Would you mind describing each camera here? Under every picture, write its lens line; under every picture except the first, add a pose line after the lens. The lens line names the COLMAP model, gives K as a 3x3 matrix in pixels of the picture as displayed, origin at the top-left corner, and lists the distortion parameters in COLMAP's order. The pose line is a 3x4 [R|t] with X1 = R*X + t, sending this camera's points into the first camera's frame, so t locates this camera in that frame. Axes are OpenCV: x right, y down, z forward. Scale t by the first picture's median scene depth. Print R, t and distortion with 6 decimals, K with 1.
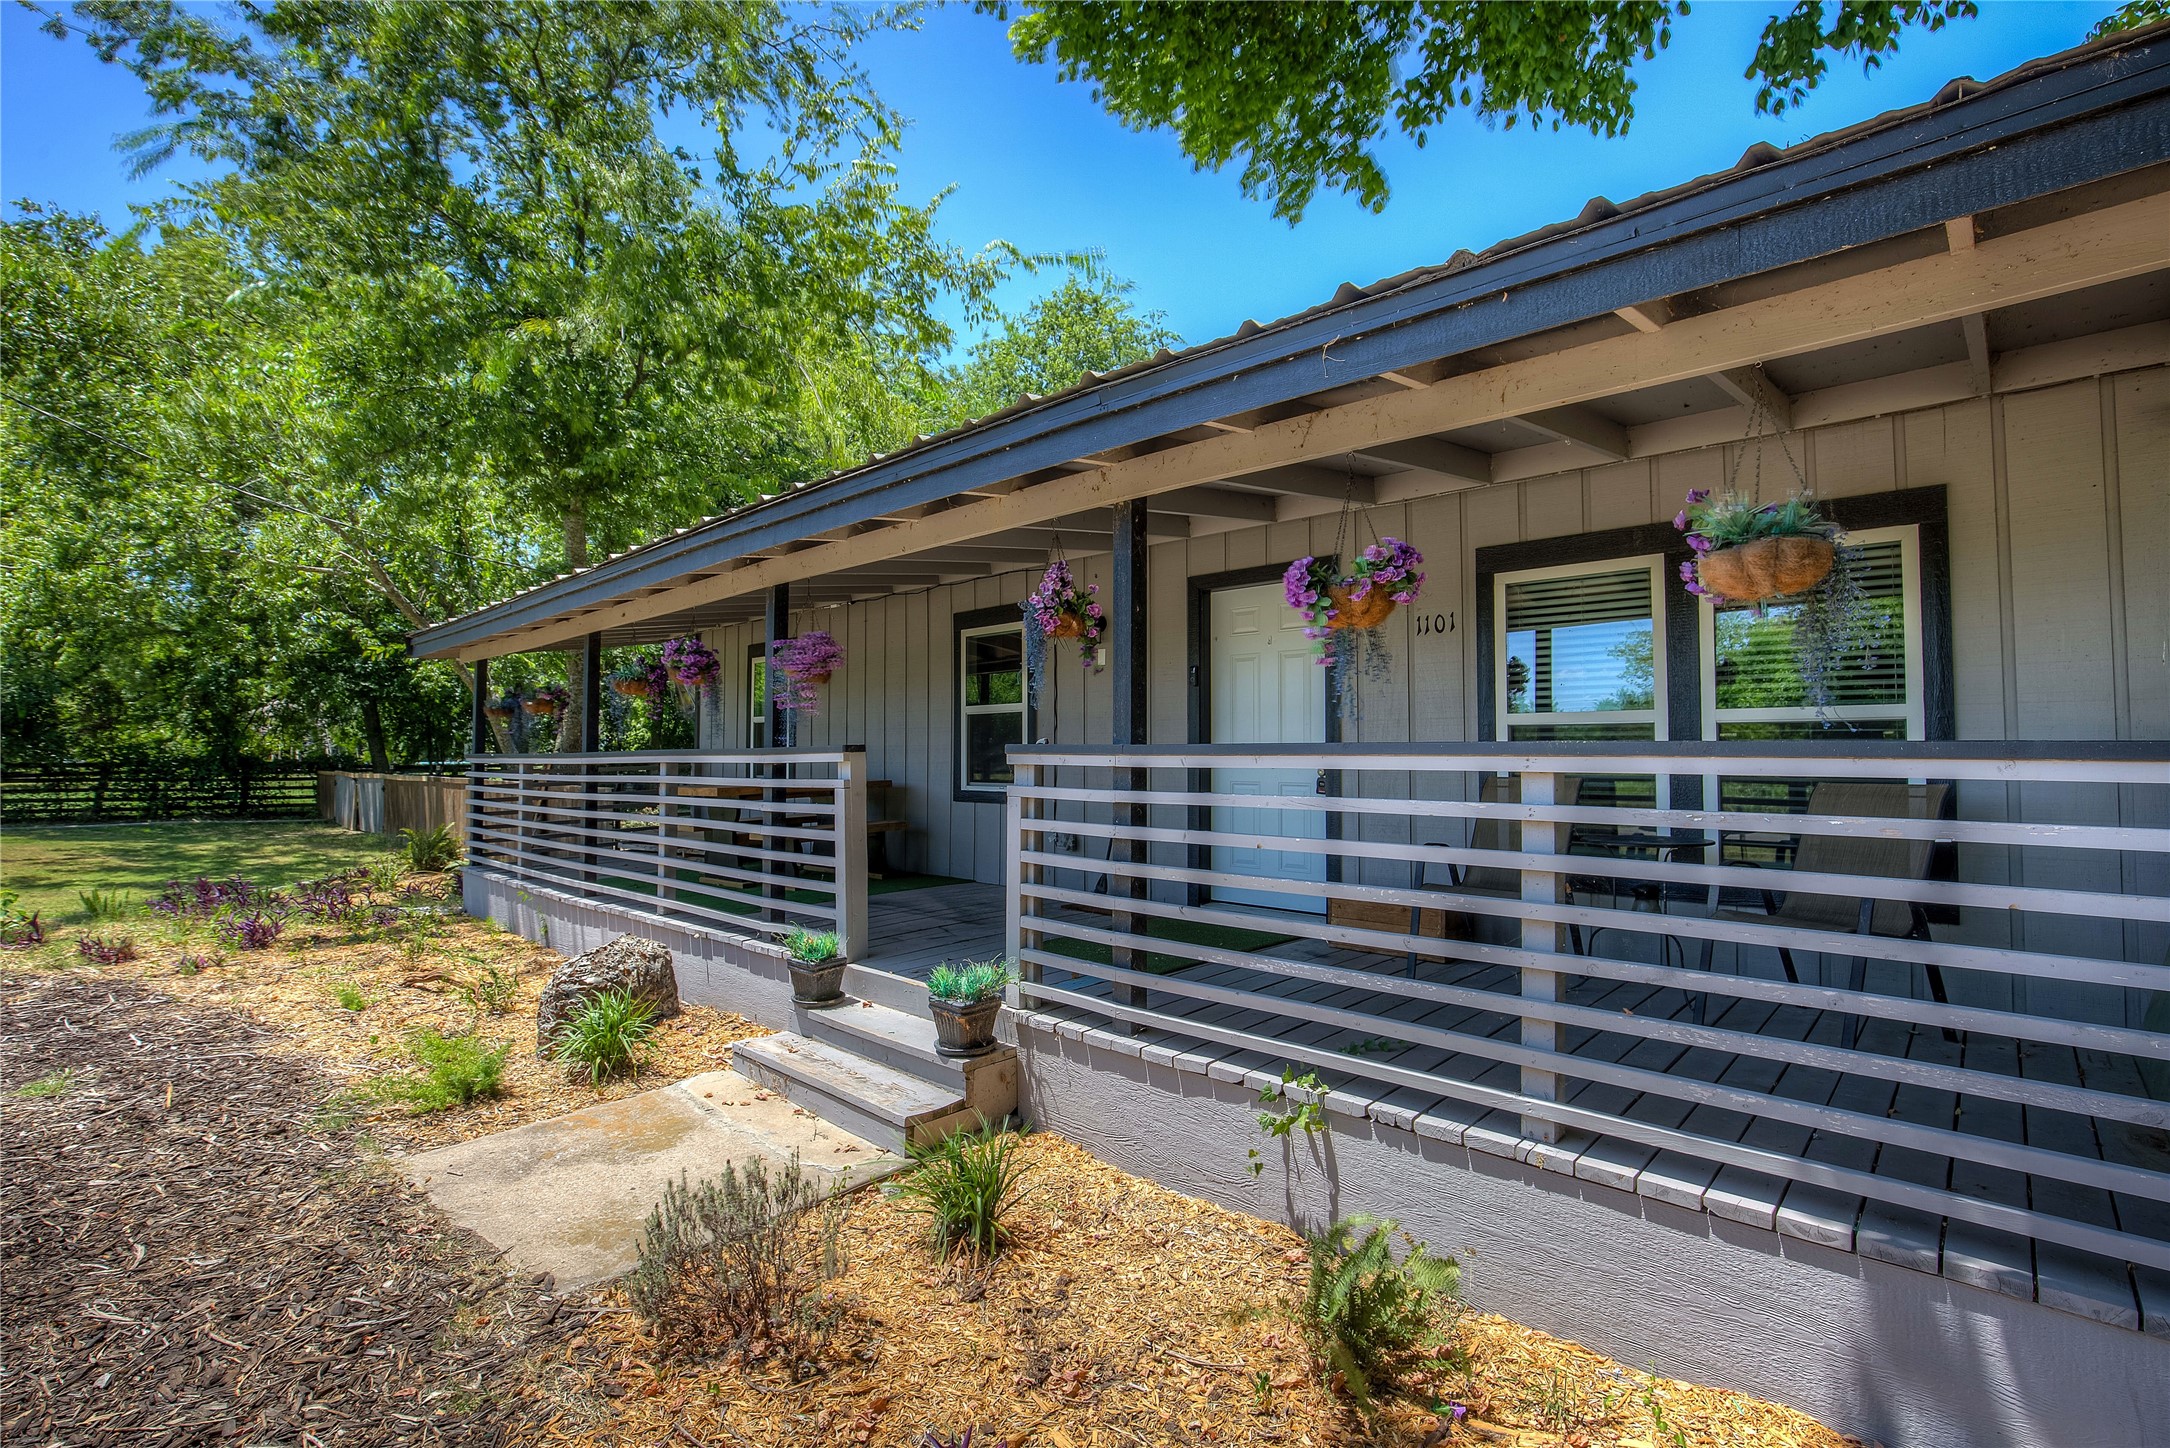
lens RADIAL K [[986.0, 0, 1088.1], [0, 986.0, 744.1], [0, 0, 1]] dist [-0.016862, -0.000253]
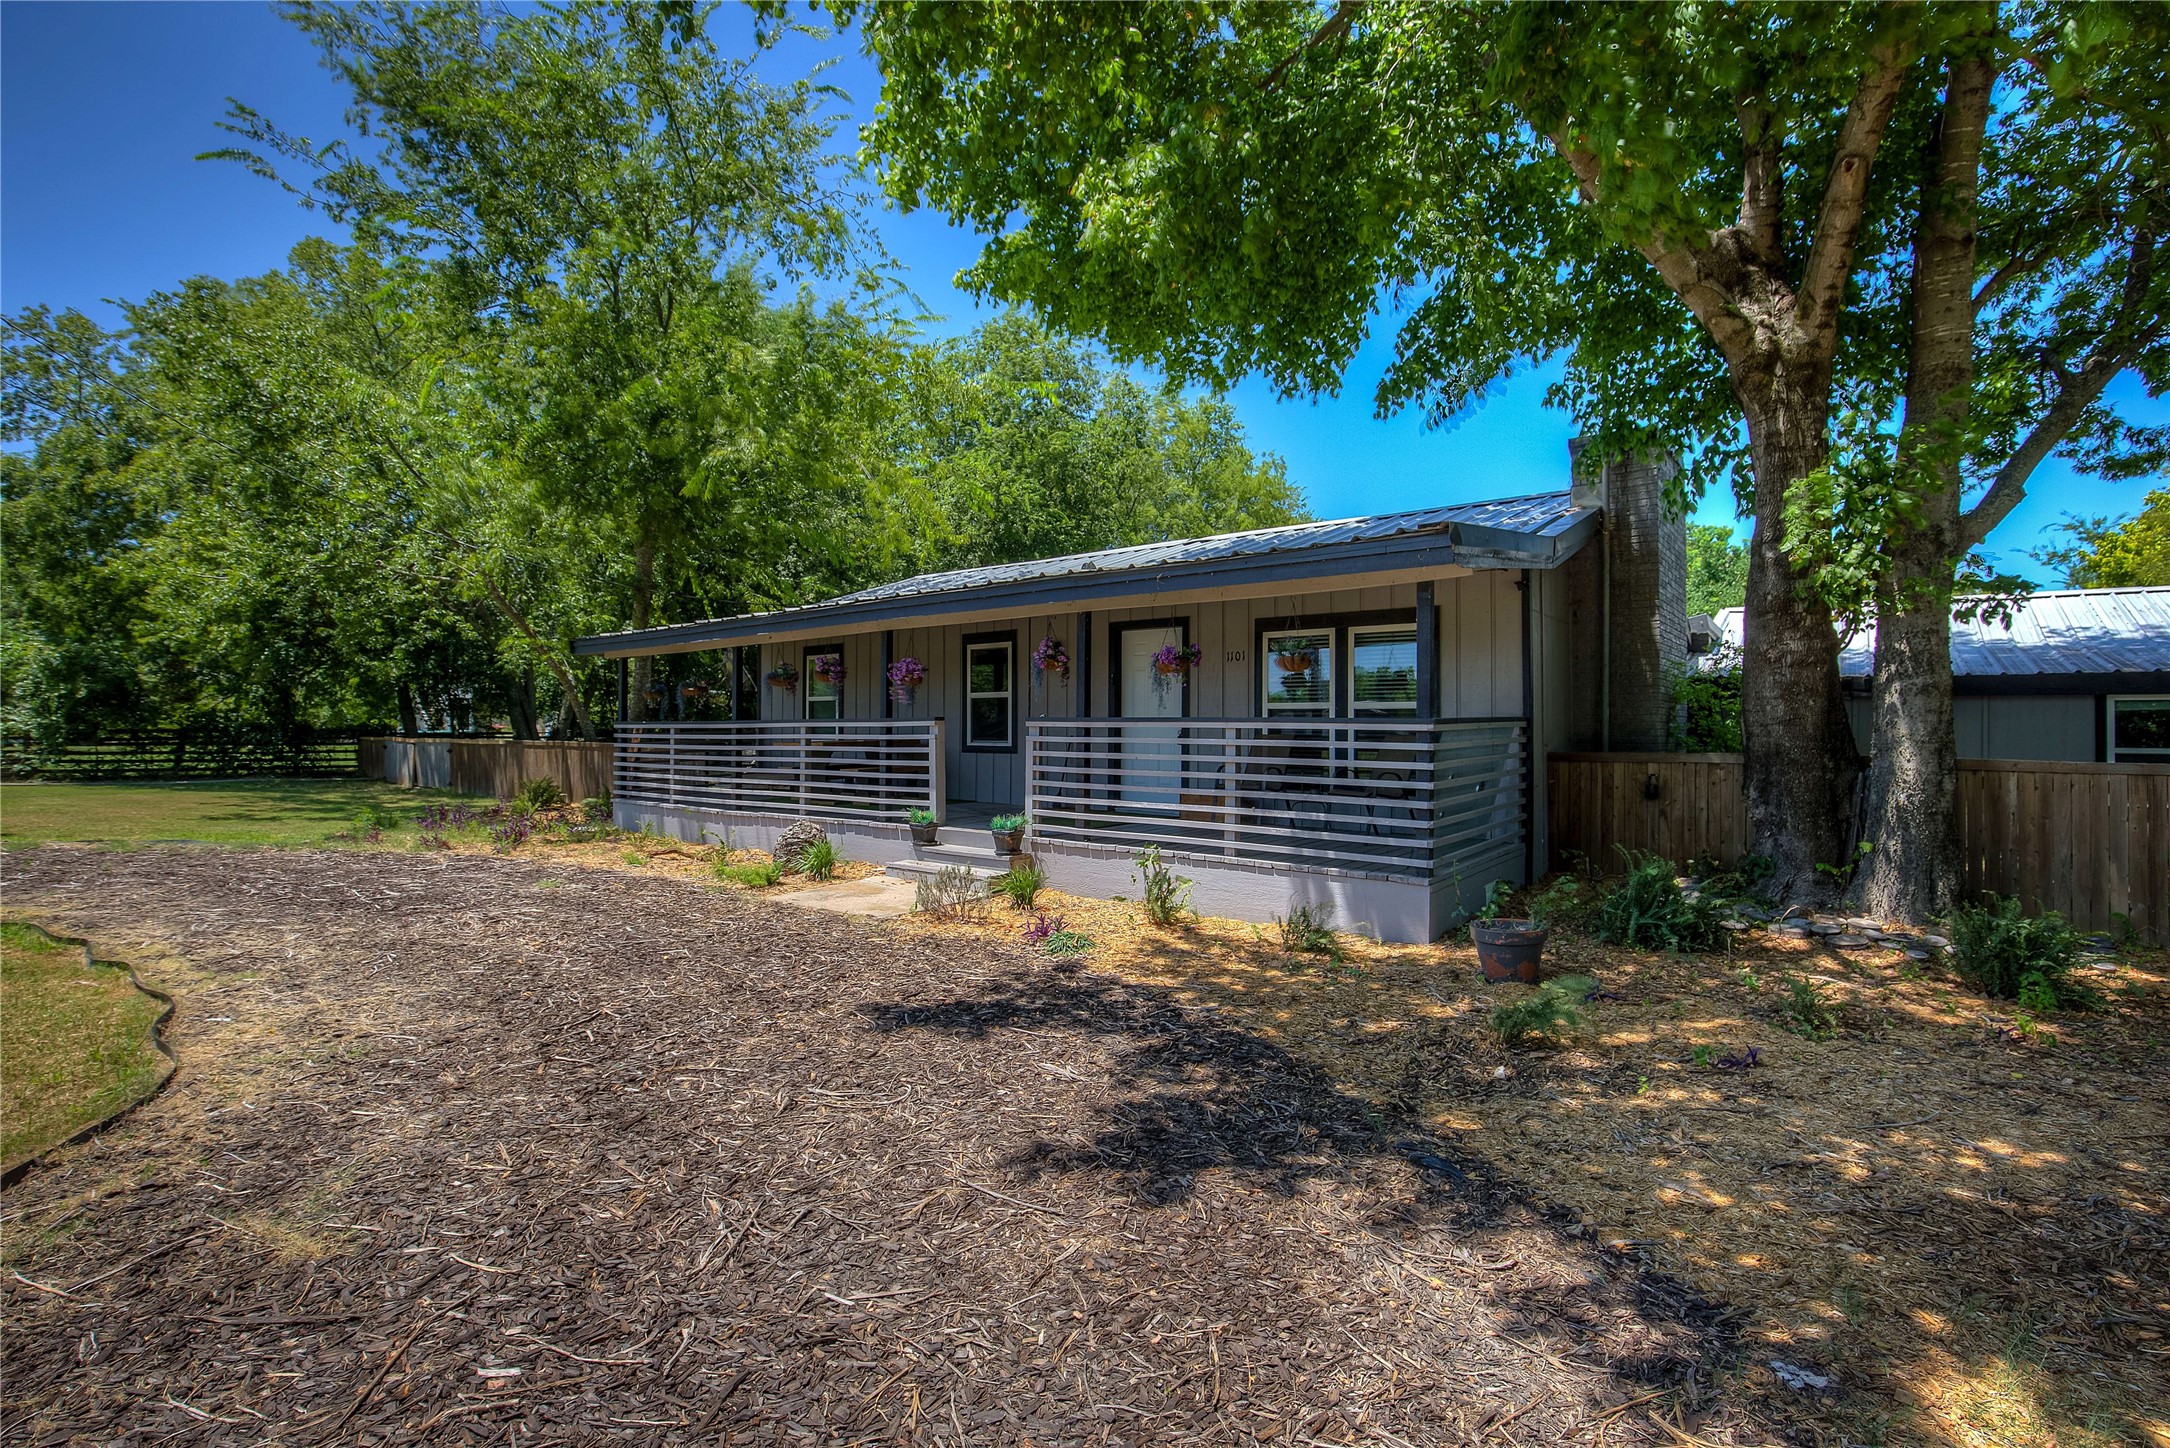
lens RADIAL K [[999.1, 0, 1088.7], [0, 999.1, 720.2], [0, 0, 1]] dist [-0.027139, 0.000954]
pose [[0.996613, 0.004707, 0.082097, -0.101204], [-0.004943, 0.999984, 0.002673, 0.000866], [-0.082083, -0.003070, 0.996621, -0.987974]]
